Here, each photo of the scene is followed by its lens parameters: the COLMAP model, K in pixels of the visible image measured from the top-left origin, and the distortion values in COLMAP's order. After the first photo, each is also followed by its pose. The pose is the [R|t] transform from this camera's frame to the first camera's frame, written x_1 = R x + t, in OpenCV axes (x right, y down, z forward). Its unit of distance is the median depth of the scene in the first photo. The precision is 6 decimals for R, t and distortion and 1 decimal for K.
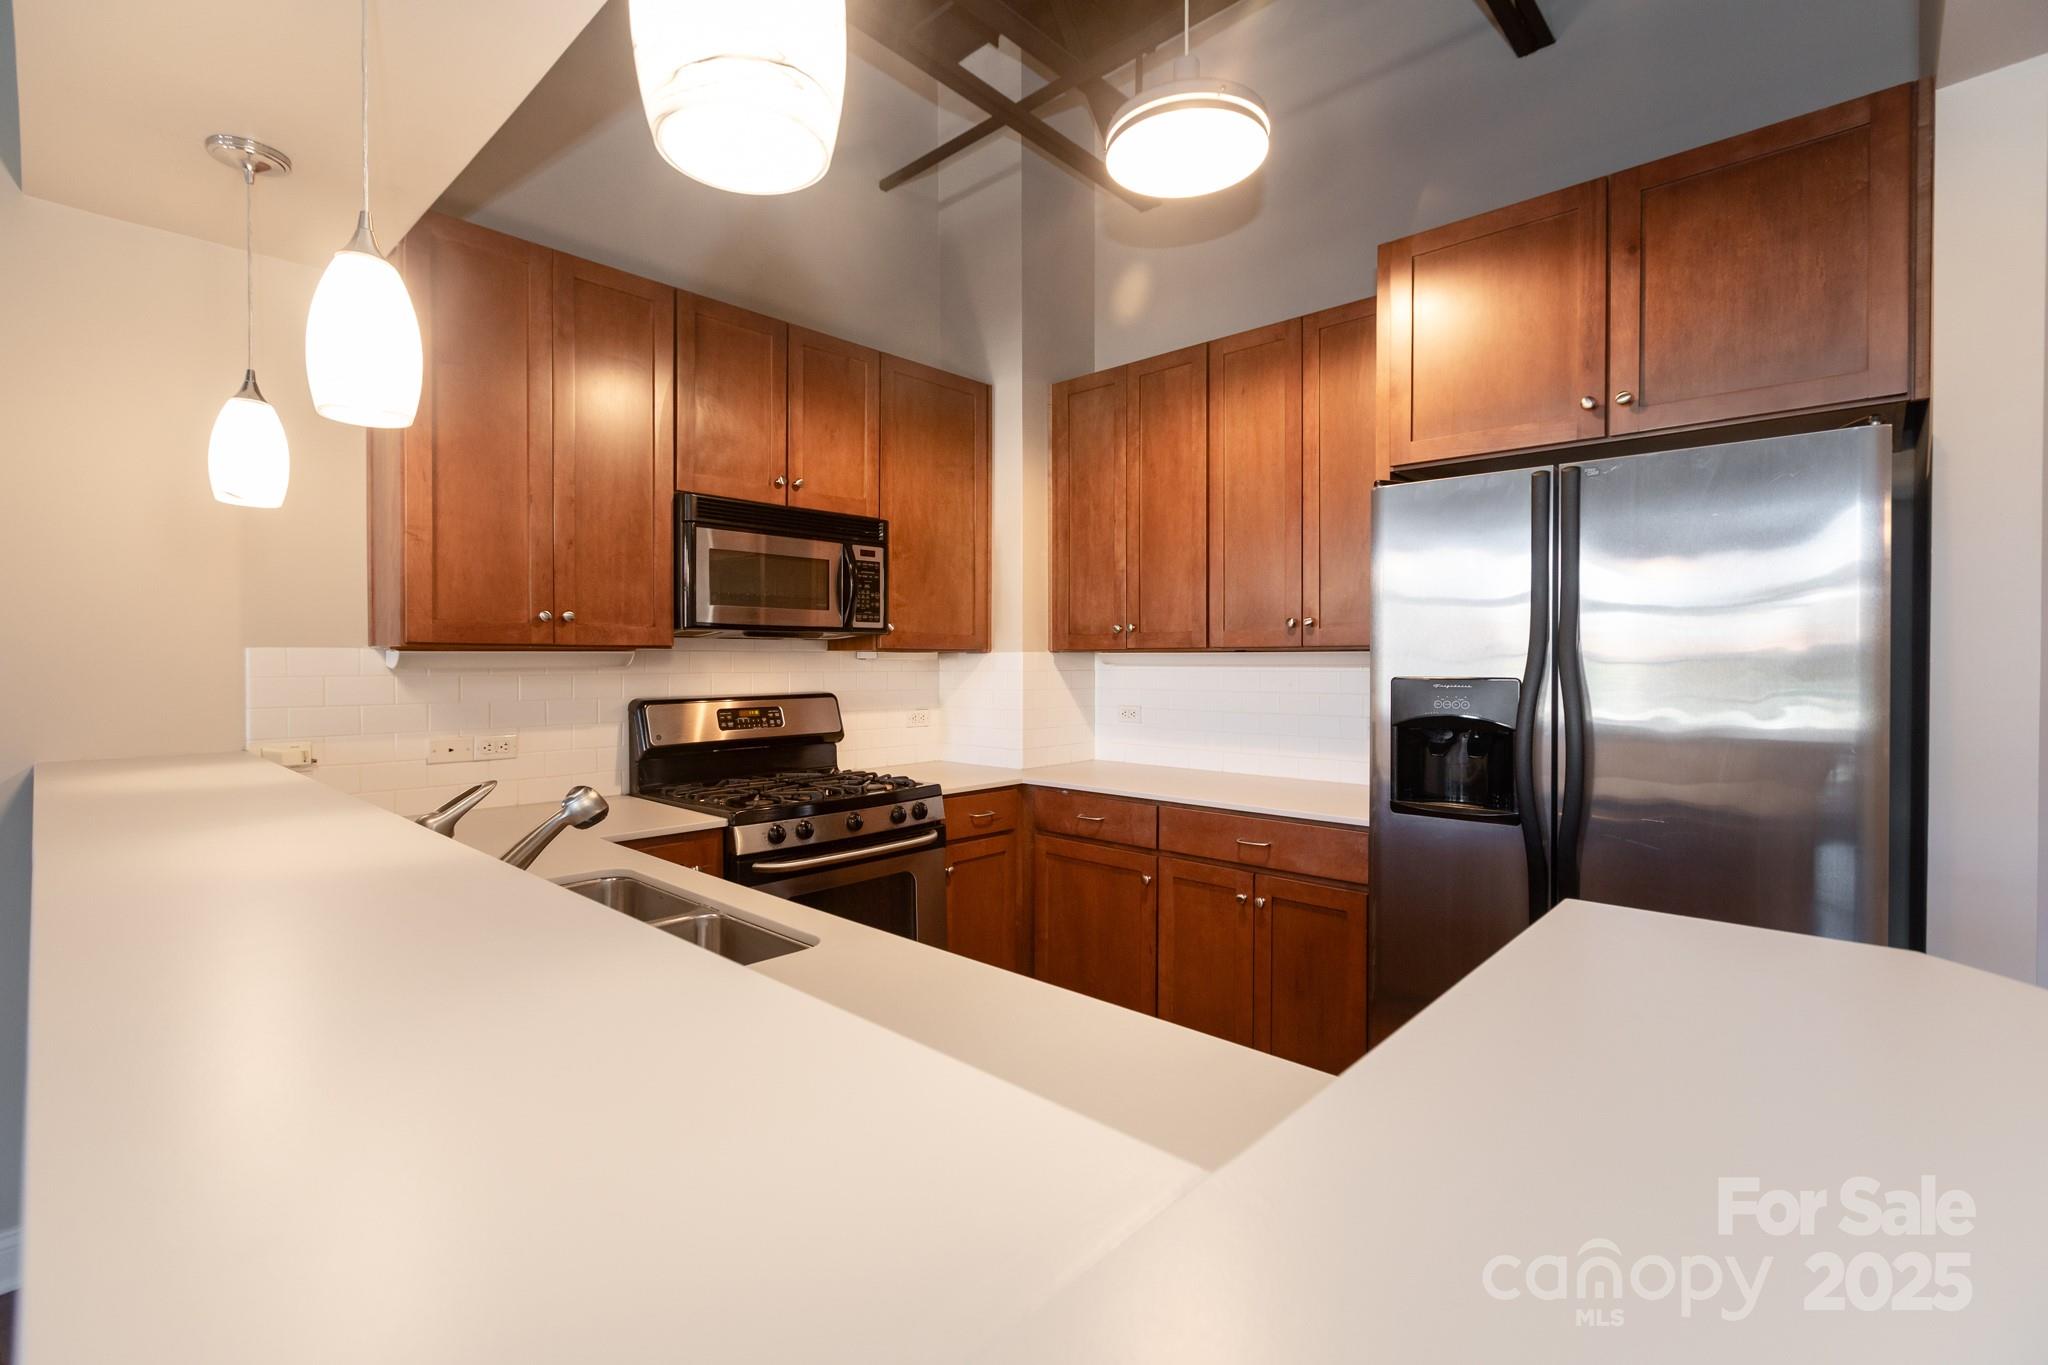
lens RADIAL K [[911.7, 0, 1045.8], [0, 911.7, 667.7], [0, 0, 1]] dist [0.000217, -0.000045]
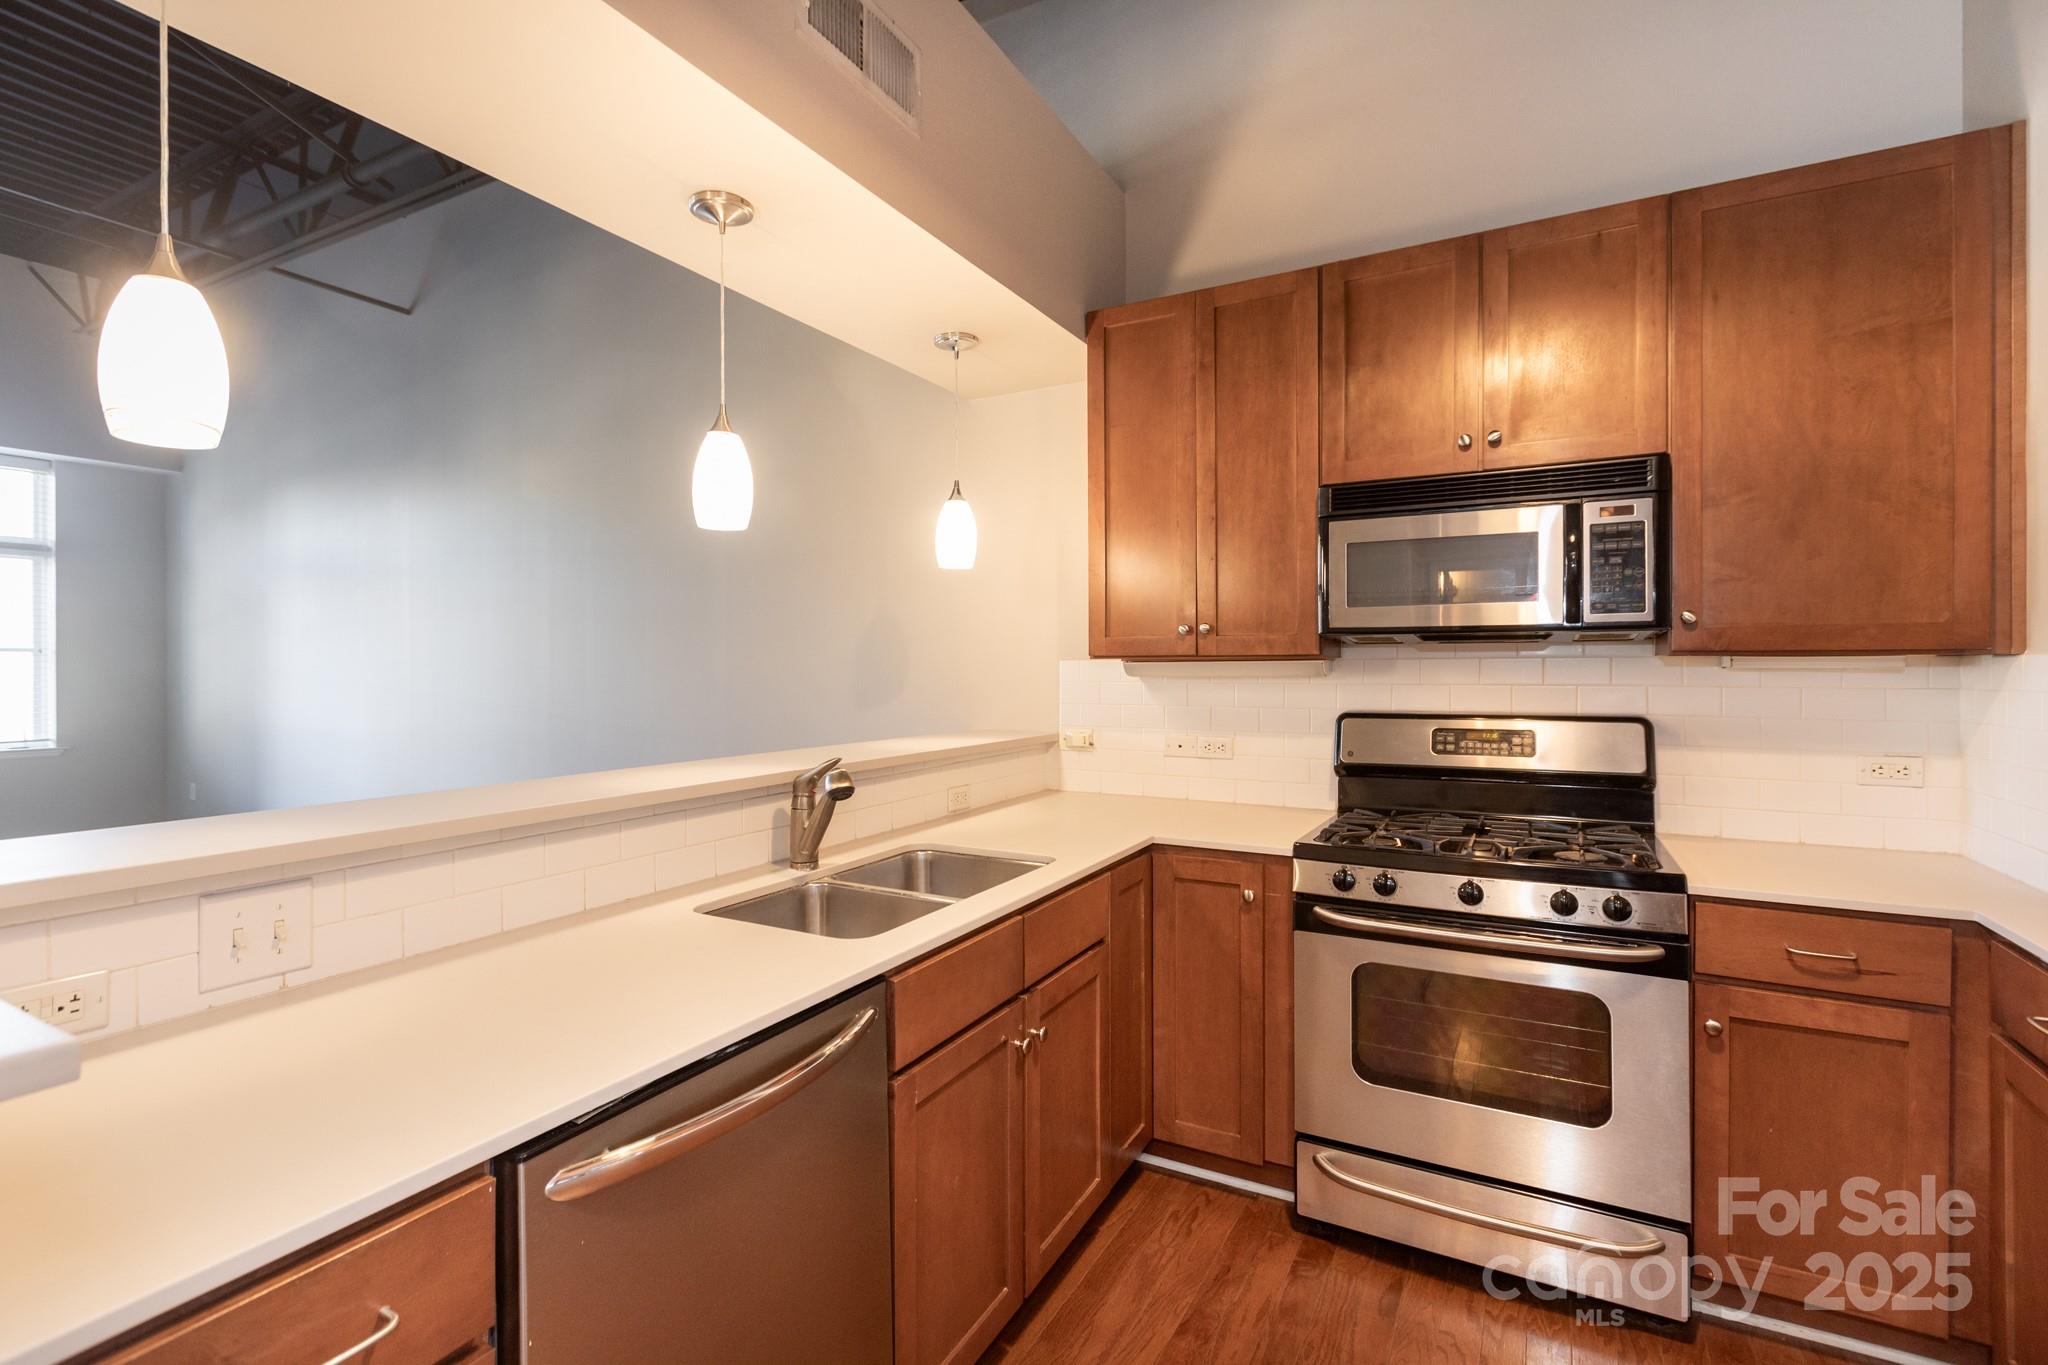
lens RADIAL K [[924.6, 0, 1013.0], [0, 924.6, 669.3], [0, 0, 1]] dist [0.002187, 0.000175]
pose [[0.228398, 0.001419, -0.973567, 0.364833], [-0.007233, 0.999974, -0.000240, -0.005380], [0.973541, 0.007096, 0.228402, 0.408212]]
